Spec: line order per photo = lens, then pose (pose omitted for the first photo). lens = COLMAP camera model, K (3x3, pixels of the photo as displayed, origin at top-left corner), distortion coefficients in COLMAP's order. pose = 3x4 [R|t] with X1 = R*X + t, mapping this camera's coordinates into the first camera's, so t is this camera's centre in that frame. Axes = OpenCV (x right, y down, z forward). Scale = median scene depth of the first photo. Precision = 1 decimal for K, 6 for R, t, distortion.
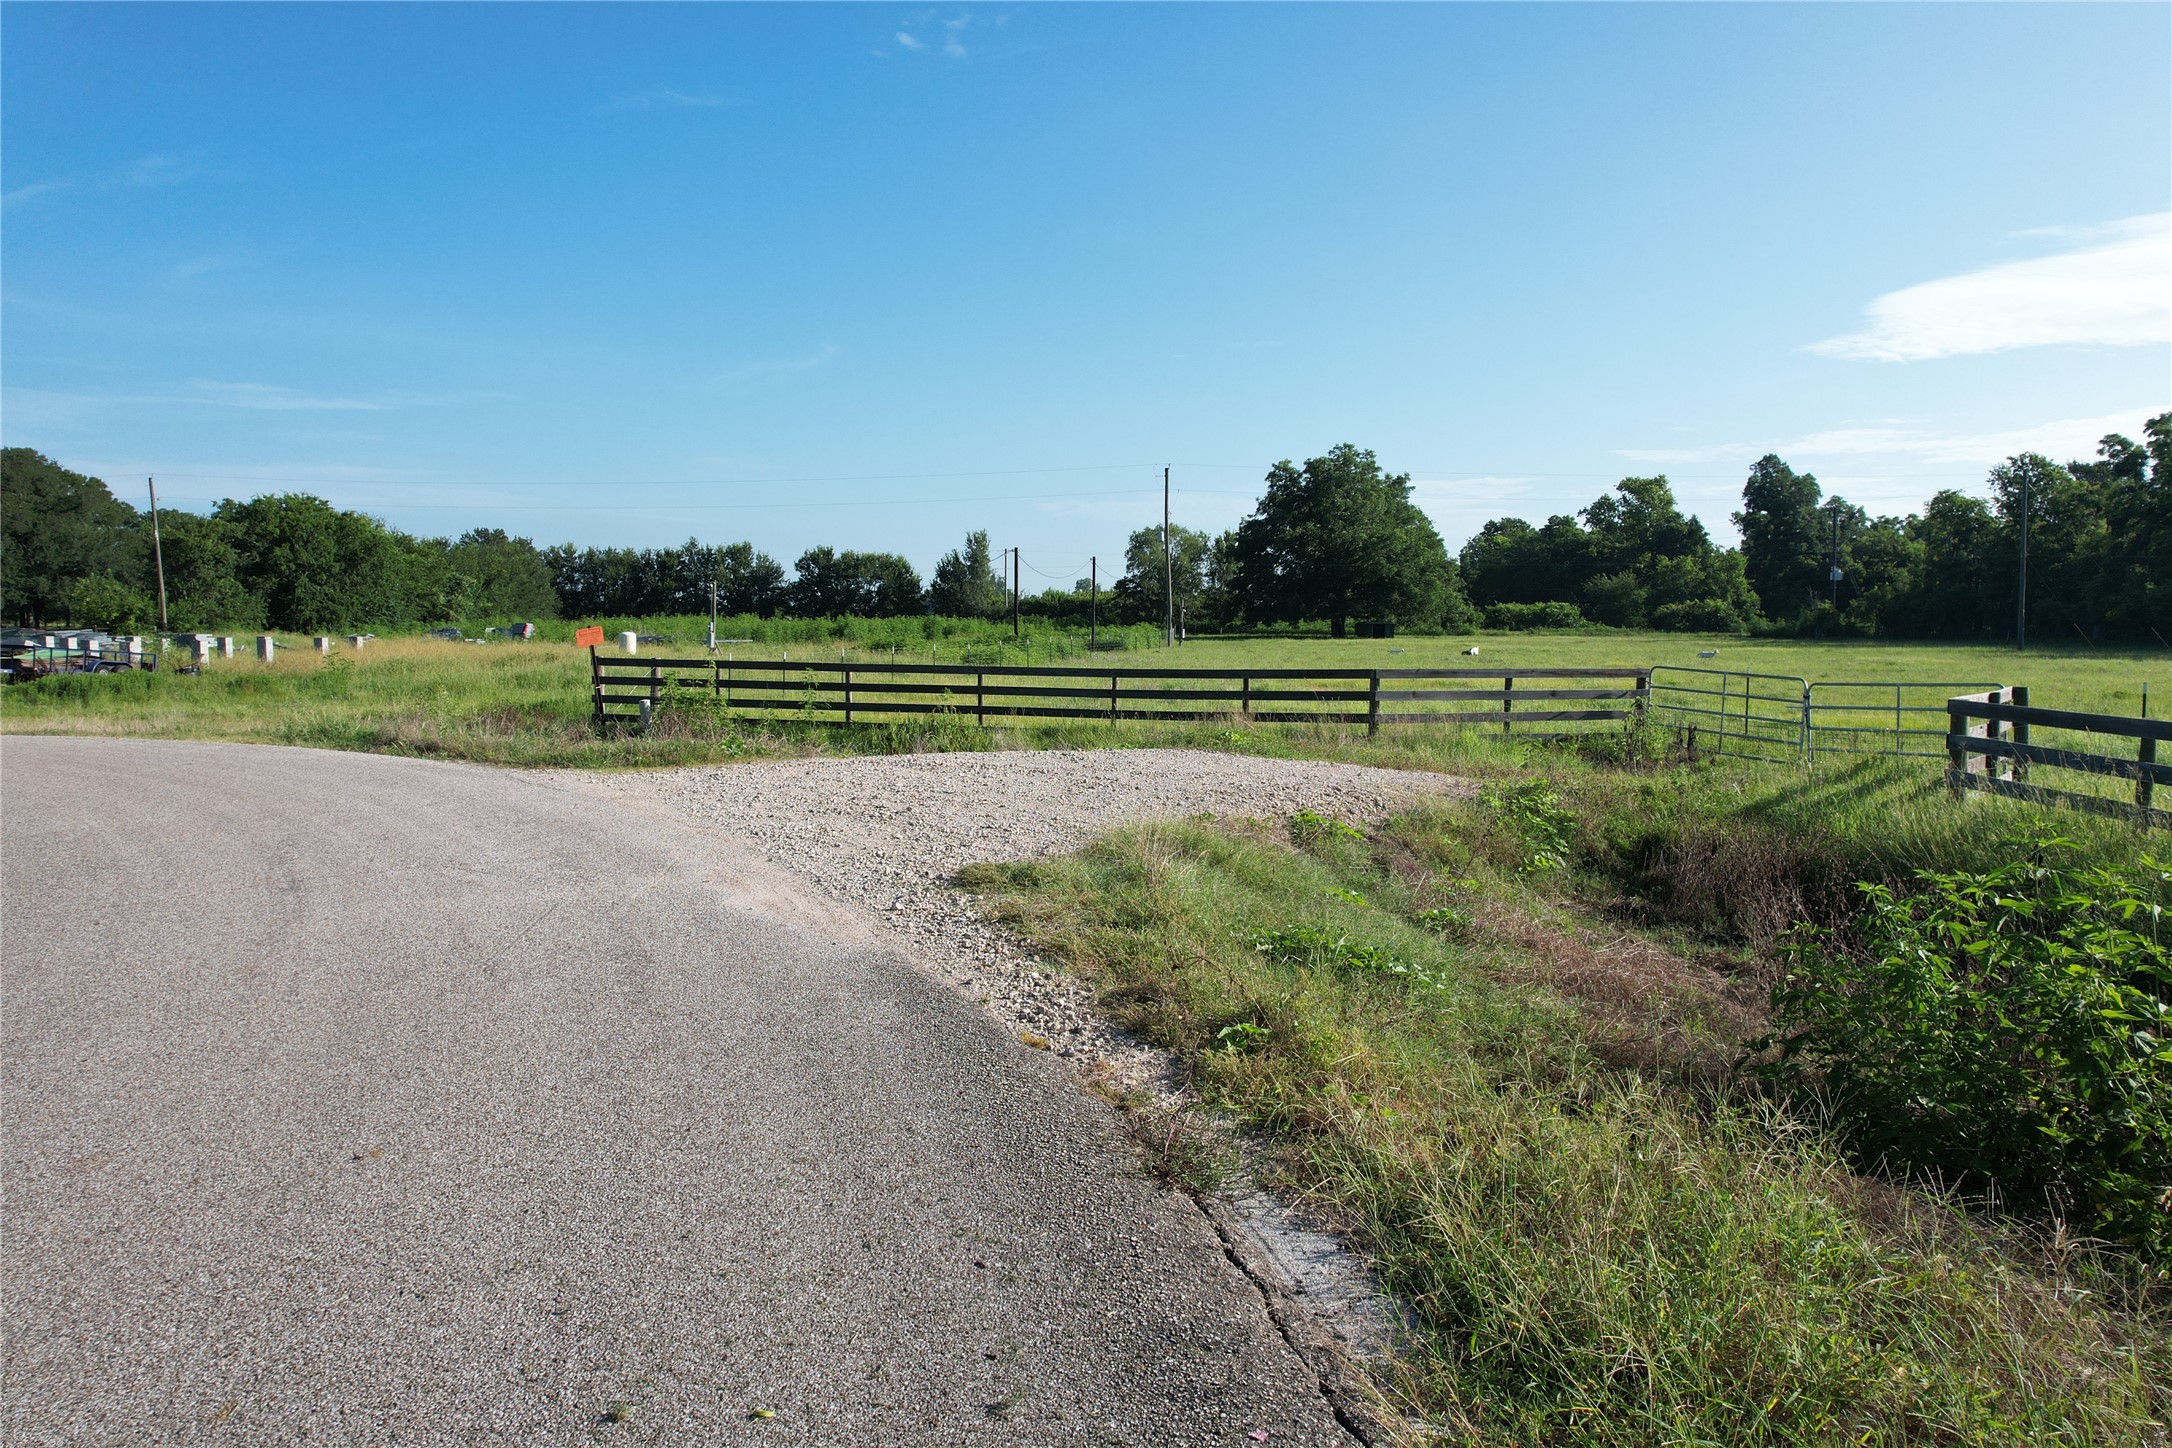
lens RADIAL K [[1383.9, 0, 1091.6], [0, 1383.9, 716.0], [0, 0, 1]] dist [-0.084255, 0.069171]
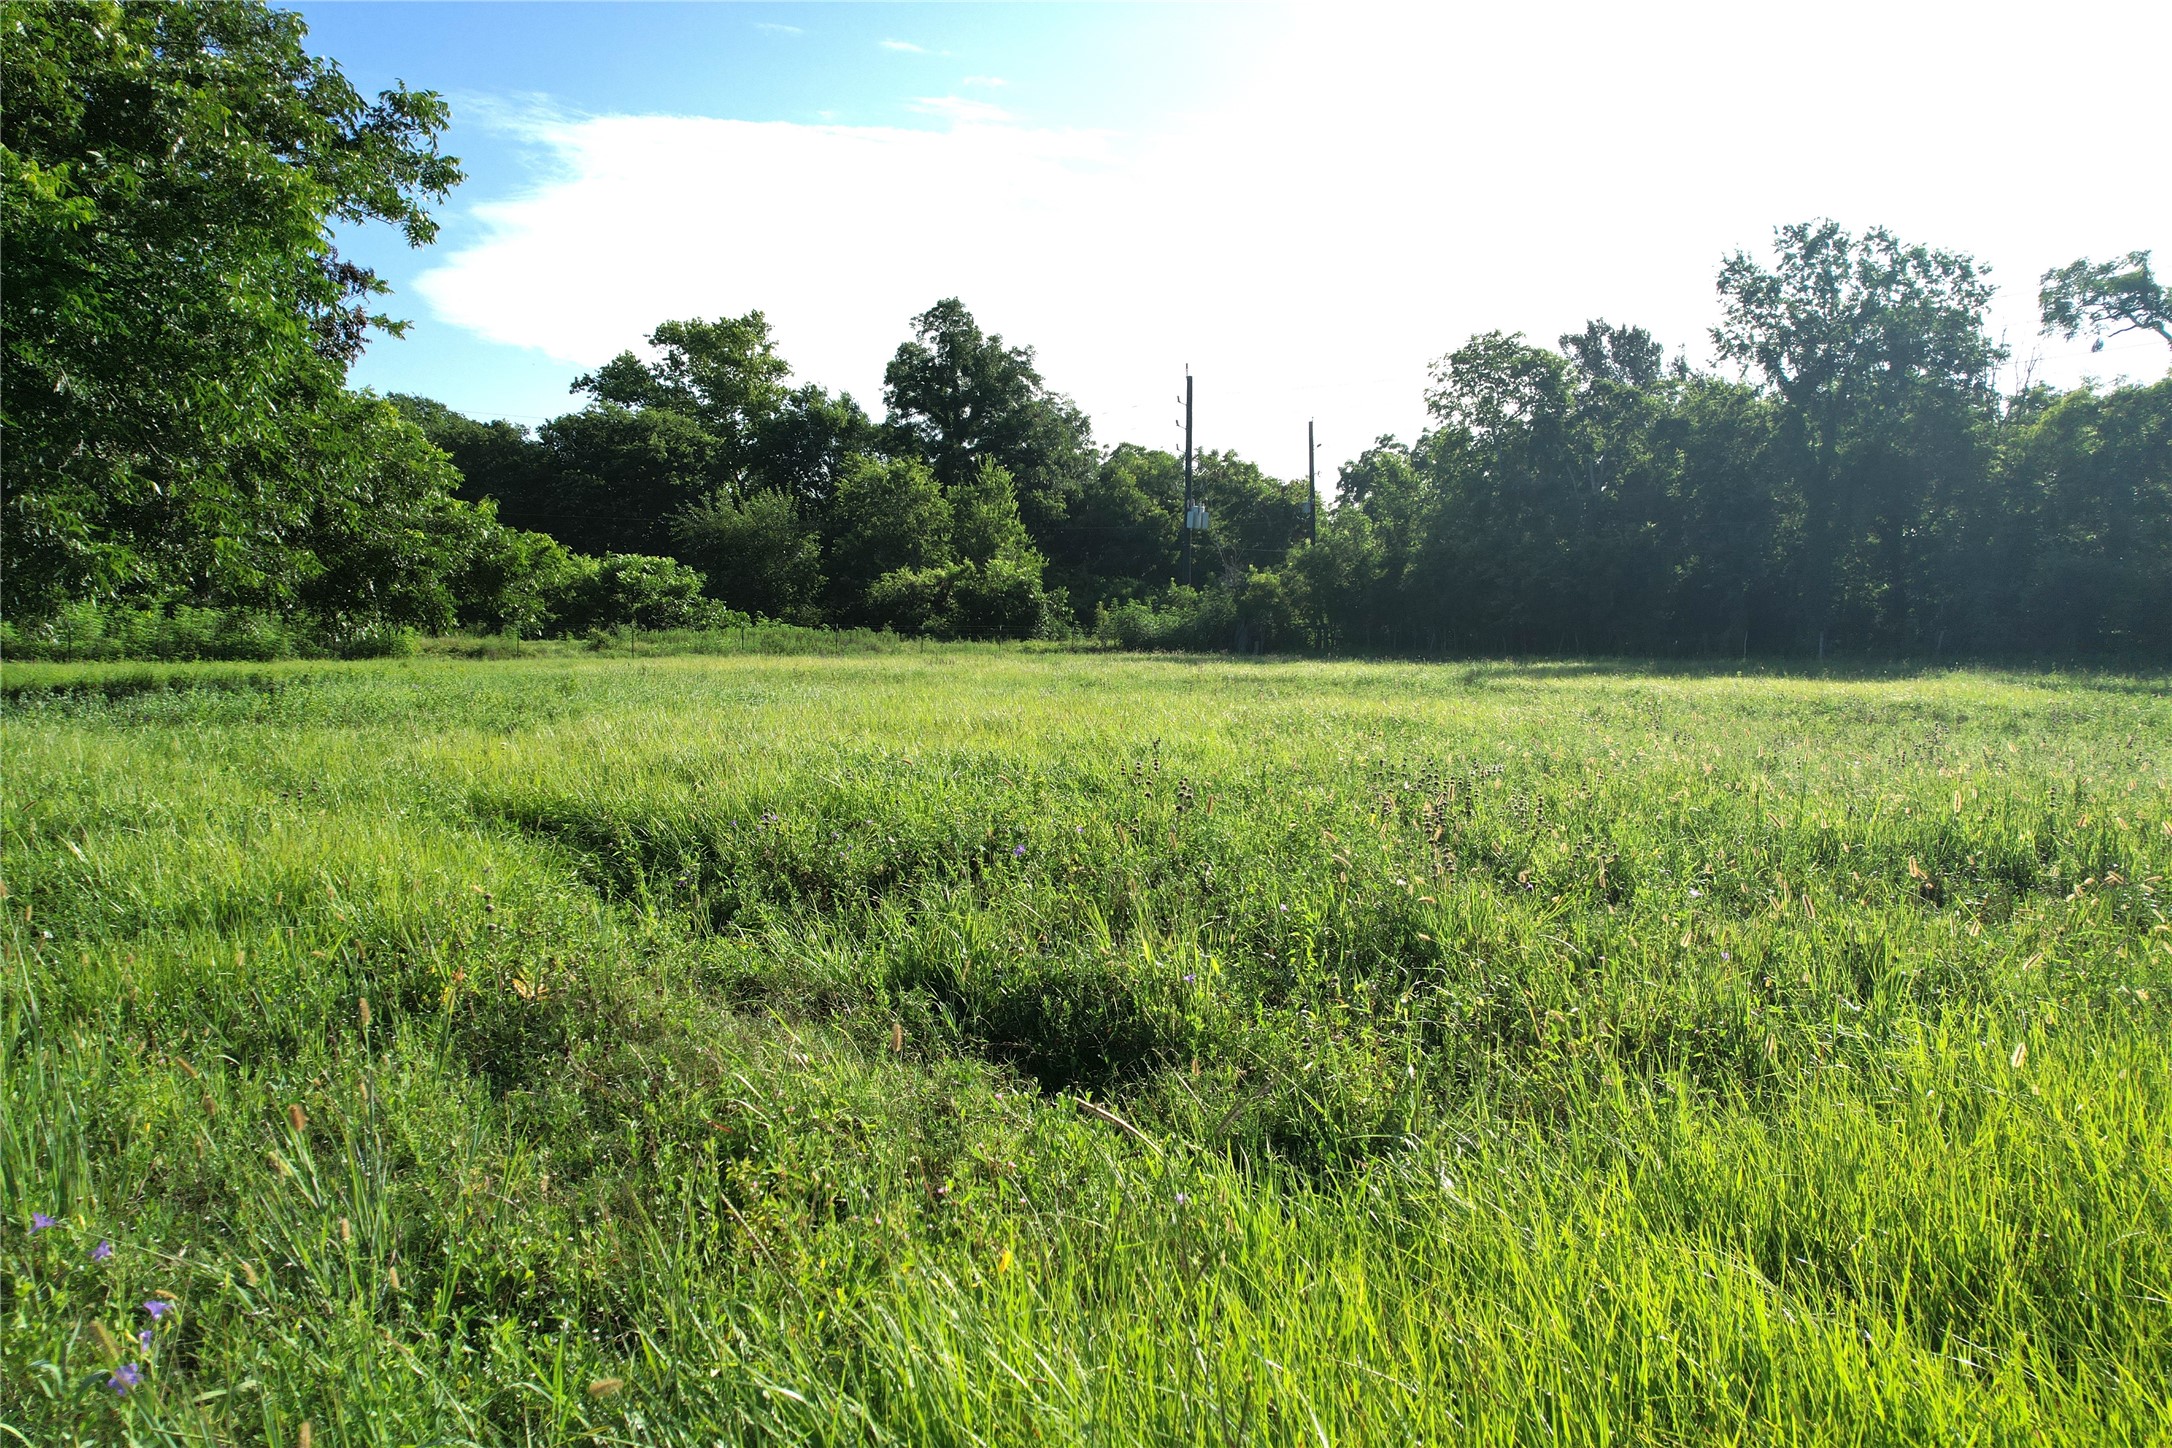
lens RADIAL K [[1383.9, 0, 1091.6], [0, 1383.9, 716.0], [0, 0, 1]] dist [-0.084255, 0.069171]
pose [[0.685198, -0.040549, 0.727227, 0.164794], [0.048405, 0.998777, 0.010082, -0.040376], [-0.726747, 0.028293, 0.686323, 0.673491]]
